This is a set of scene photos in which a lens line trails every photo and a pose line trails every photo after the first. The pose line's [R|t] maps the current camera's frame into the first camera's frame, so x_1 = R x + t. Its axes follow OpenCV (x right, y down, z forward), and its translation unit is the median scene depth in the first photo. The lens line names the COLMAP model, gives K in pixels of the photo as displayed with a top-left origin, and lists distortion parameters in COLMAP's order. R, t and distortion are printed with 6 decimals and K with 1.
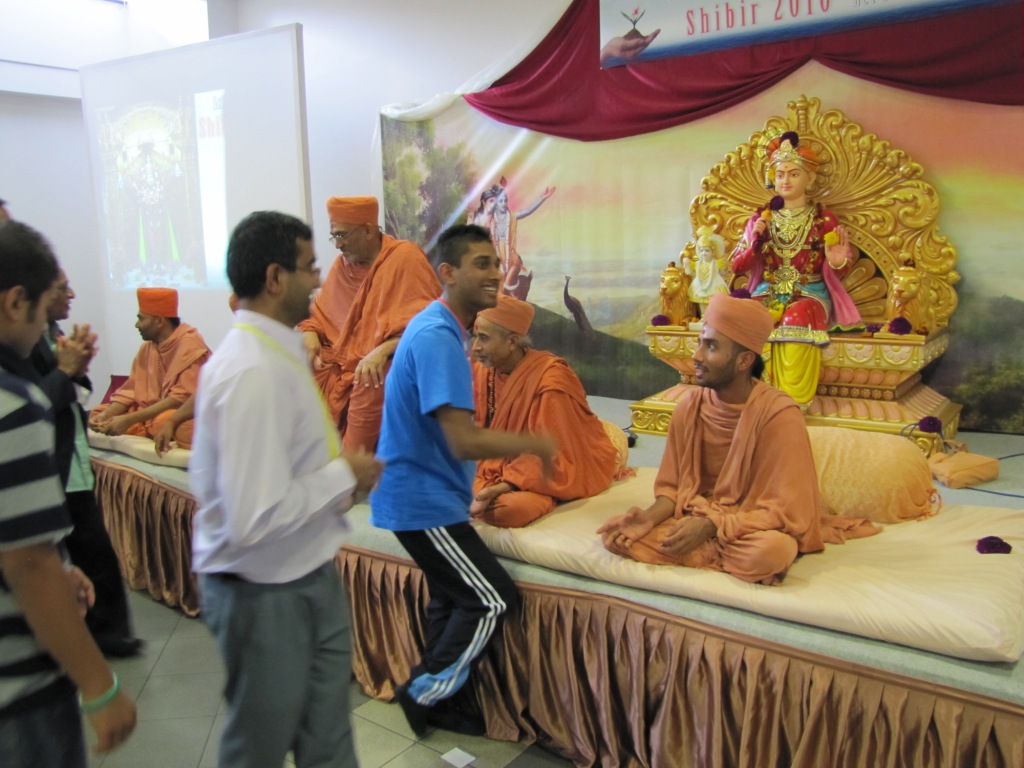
lens RADIAL K [[853.2, 0, 498.4], [0, 853.2, 363.0], [0, 0, 1]] dist [-0.159982, 0.111976]
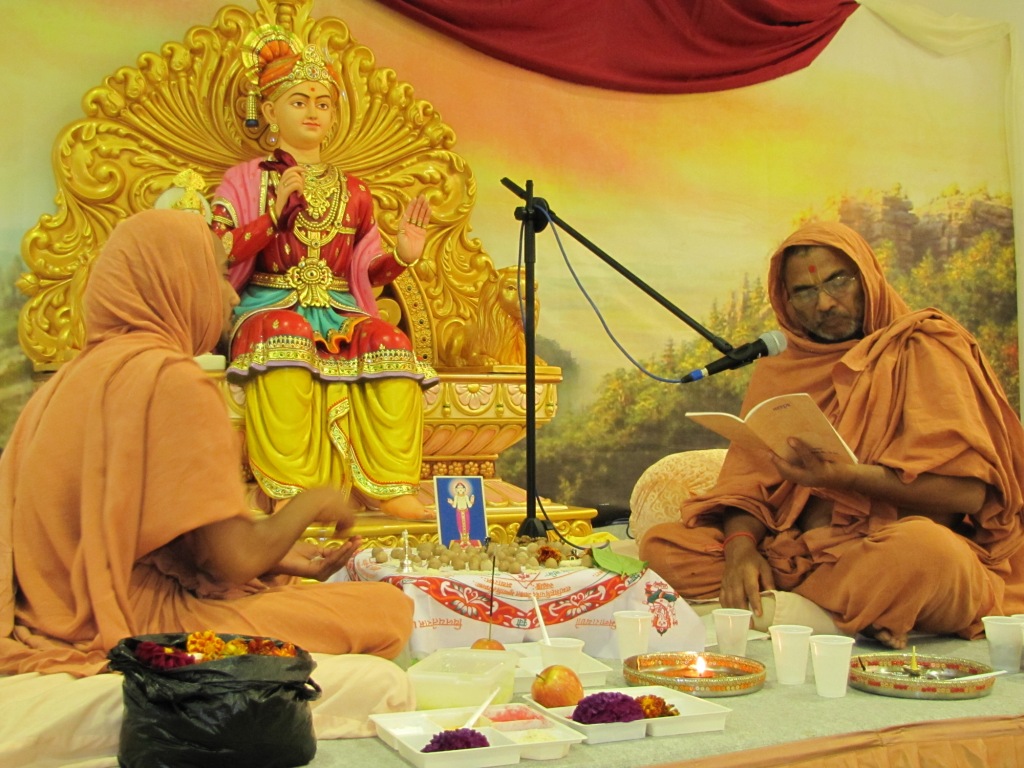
lens RADIAL K [[1373.5, 0, 508.7], [0, 1373.5, 372.8], [0, 0, 1]] dist [0.011698, 0.000000]
pose [[0.438996, 0.054480, 0.896836, -0.416669], [0.111386, 0.987160, -0.114489, 0.078913], [-0.891558, 0.150155, 0.427291, 0.472563]]
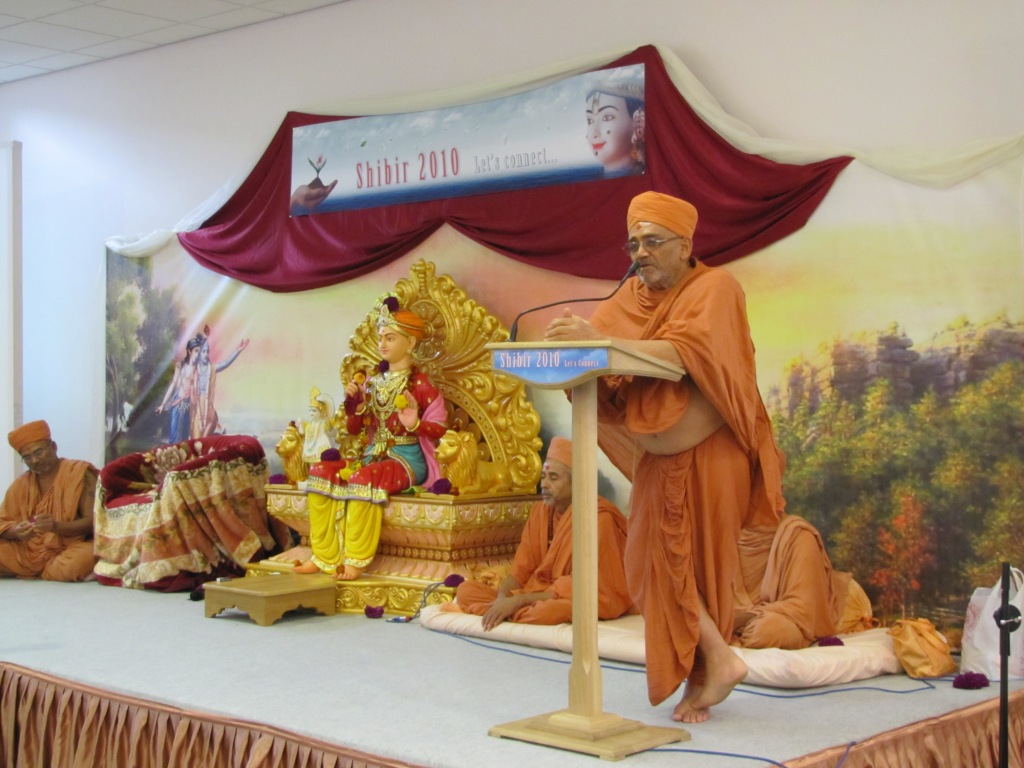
lens RADIAL K [[1575.1, 0, 504.1], [0, 1575.1, 376.9], [0, 0, 1]] dist [0.053907, 0.000000]
pose [[0.993746, 0.037937, -0.105025, 0.660862], [-0.053465, 0.987356, -0.149233, 0.095562], [0.098036, 0.153915, 0.983209, -0.834368]]
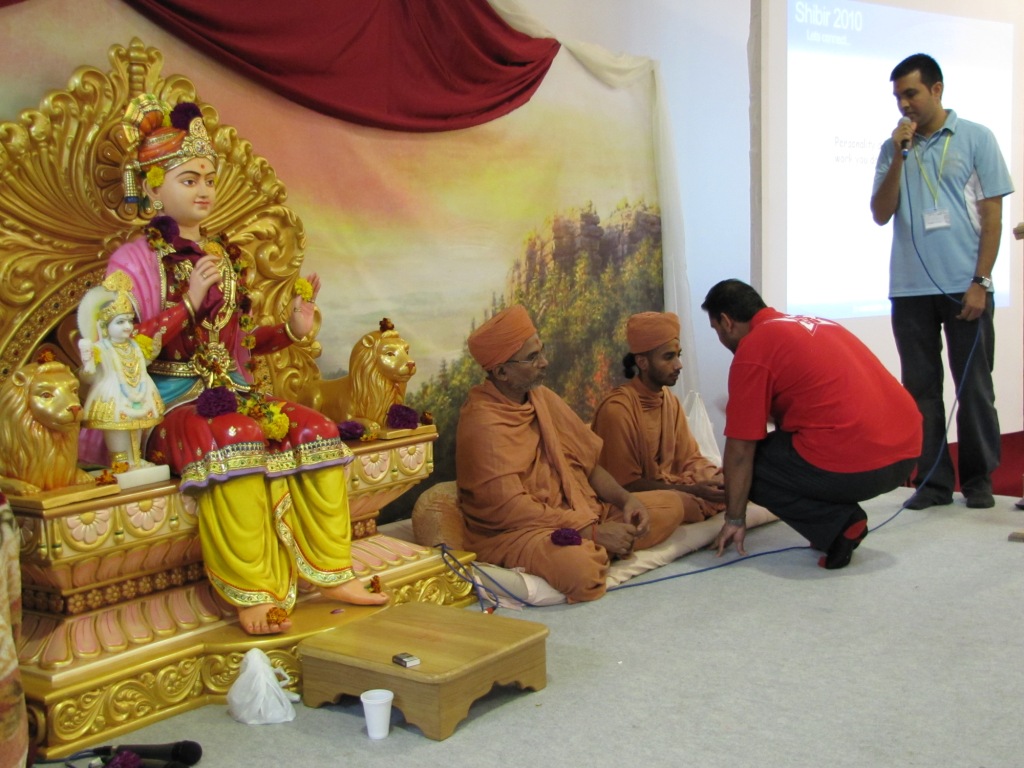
lens RADIAL K [[1259.8, 0, 526.2], [0, 1259.8, 355.9], [0, 0, 1]] dist [-0.008857, 0.000000]
pose [[-0.008976, -0.034790, 0.999354, -0.473495], [0.177818, 0.983411, 0.035832, -0.097281], [-0.984022, 0.178025, -0.002640, 0.767781]]
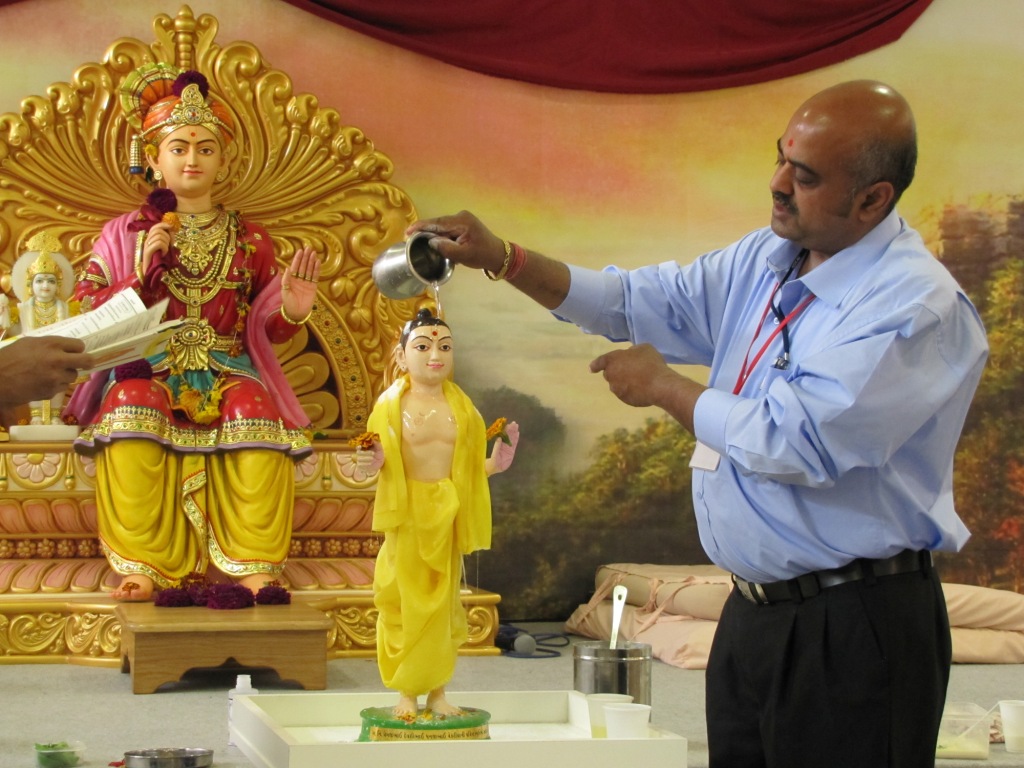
lens RADIAL K [[2303.4, 0, 496.4], [0, 2303.4, 381.1], [0, 0, 1]] dist [0.224929, 0.000000]
pose [[0.645717, 0.054059, 0.761661, -0.619368], [0.080481, 0.987116, -0.138291, 0.135105], [-0.759324, 0.150597, 0.633047, -0.064384]]
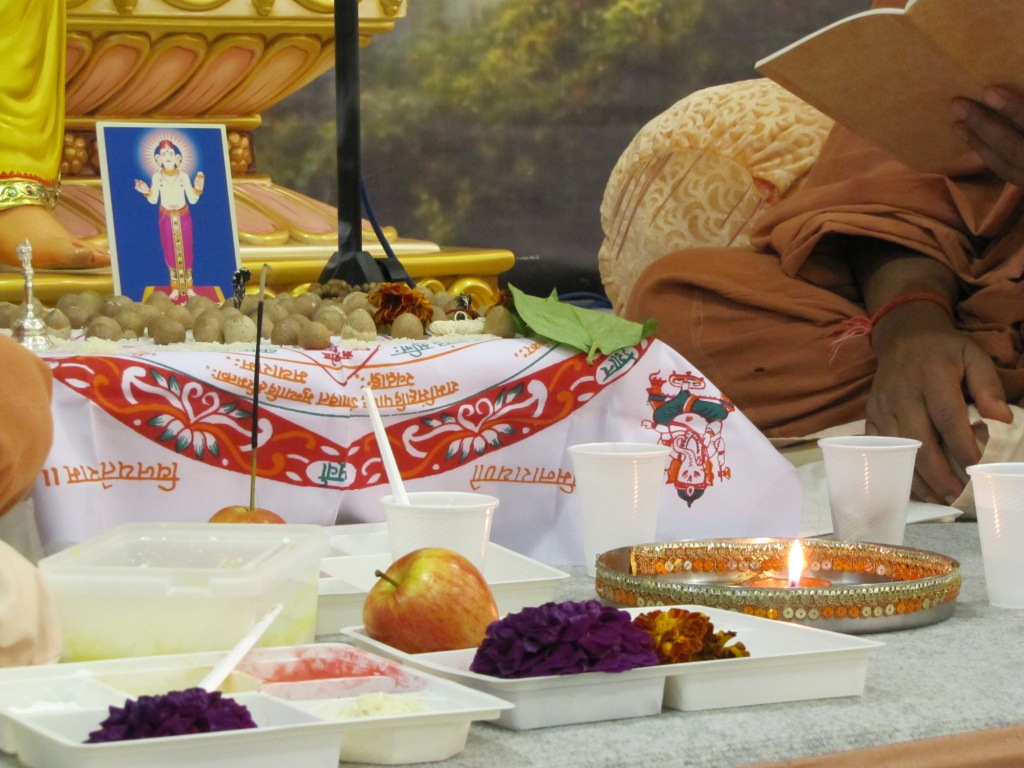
lens RADIAL K [[3343.0, 0, 508.2], [0, 3343.0, 382.4], [0, 0, 1]] dist [0.279923, 0.000000]
pose [[0.376951, -0.045741, 0.925103, -0.385660], [0.123536, 0.992339, -0.001272, 0.106155], [-0.917958, 0.114763, 0.379714, 0.494262]]
